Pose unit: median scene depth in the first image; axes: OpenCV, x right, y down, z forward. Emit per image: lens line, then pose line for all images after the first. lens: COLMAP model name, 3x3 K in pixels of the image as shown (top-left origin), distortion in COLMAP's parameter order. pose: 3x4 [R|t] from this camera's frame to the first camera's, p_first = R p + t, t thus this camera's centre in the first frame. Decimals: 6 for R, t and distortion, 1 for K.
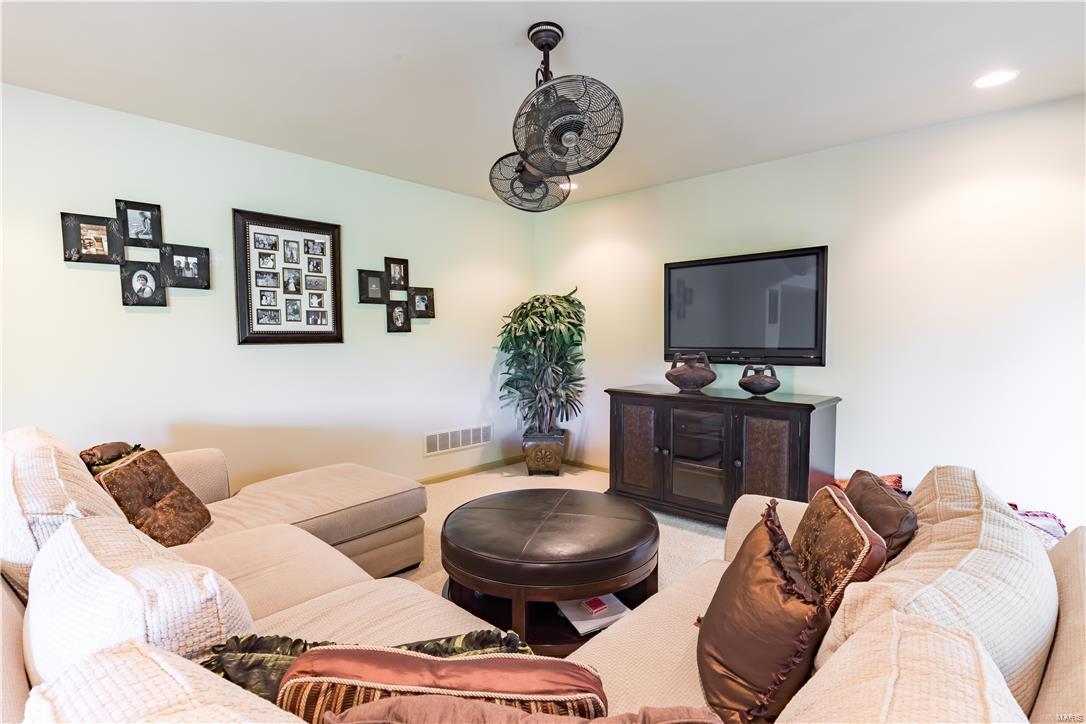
lens RADIAL K [[529.6, 0, 543.0], [0, 529.6, 362.0], [0, 0, 1]] dist [-0.000618, -0.000222]
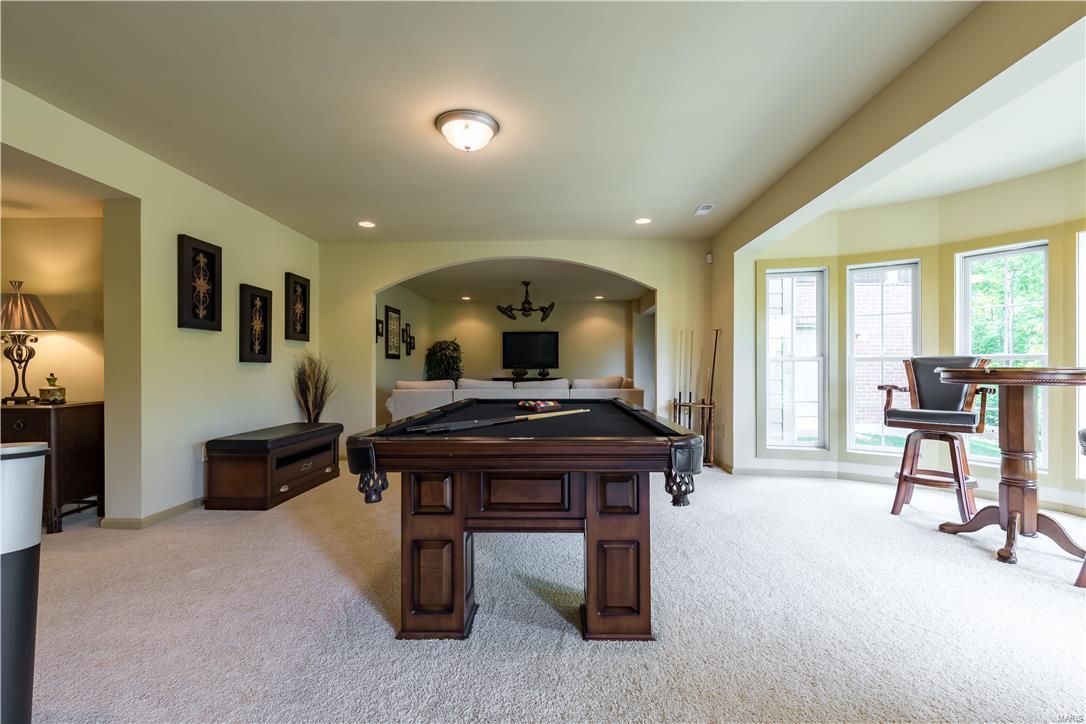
lens RADIAL K [[487.0, 0, 543.0], [0, 487.0, 362.0], [0, 0, 1]] dist [0.000769, 0.000028]
pose [[0.766963, 0.013978, 0.641539, -1.322814], [0.027896, 0.998091, -0.055097, 0.117916], [-0.641085, 0.060154, 0.765109, -1.109815]]
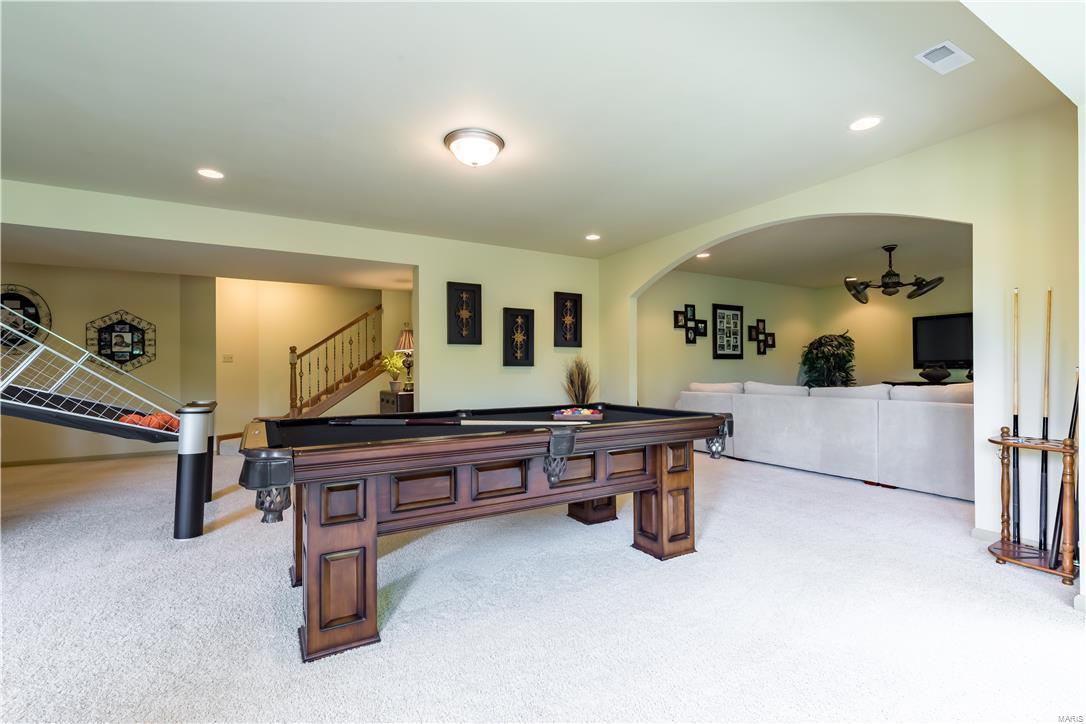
lens RADIAL K [[474.6, 0, 543.0], [0, 474.6, 362.0], [0, 0, 1]] dist [-0.002333, -0.000312]
pose [[0.950348, -0.005614, -0.311138, -0.570015], [-0.014268, 0.998000, -0.061588, 0.111908], [0.310861, 0.062969, 0.948367, -1.154076]]
